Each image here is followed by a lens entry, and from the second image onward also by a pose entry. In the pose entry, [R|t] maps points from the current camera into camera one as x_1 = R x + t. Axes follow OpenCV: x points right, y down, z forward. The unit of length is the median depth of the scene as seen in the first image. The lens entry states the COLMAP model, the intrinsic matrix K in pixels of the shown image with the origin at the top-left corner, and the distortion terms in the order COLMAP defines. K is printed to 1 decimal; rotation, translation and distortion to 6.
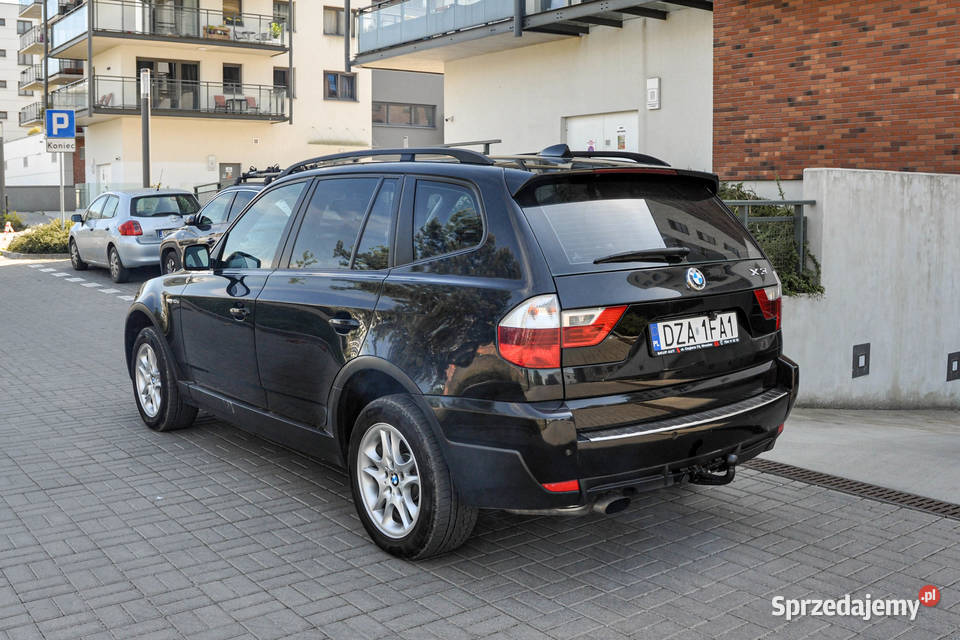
lens RADIAL K [[984.6, 0, 475.9], [0, 984.6, 302.7], [0, 0, 1]] dist [-0.103382, 0.042263]
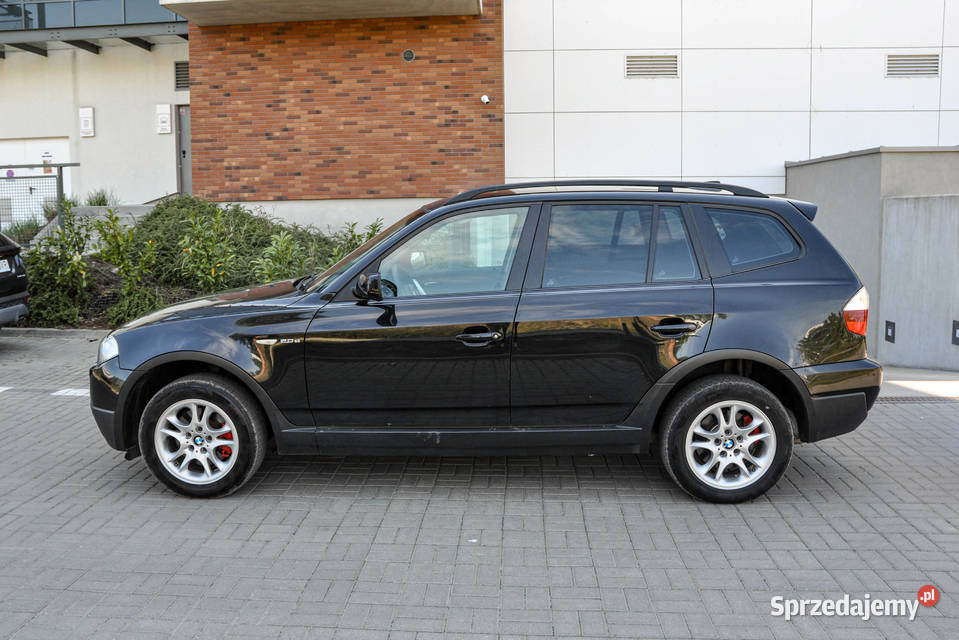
lens RADIAL K [[819.3, 0, 465.1], [0, 819.3, 319.9], [0, 0, 1]] dist [-0.124003, 0.059043]
pose [[0.653615, -0.106333, 0.749320, -0.306034], [0.090040, 0.993974, 0.062511, -0.021031], [-0.751452, 0.026610, 0.659251, 0.163423]]
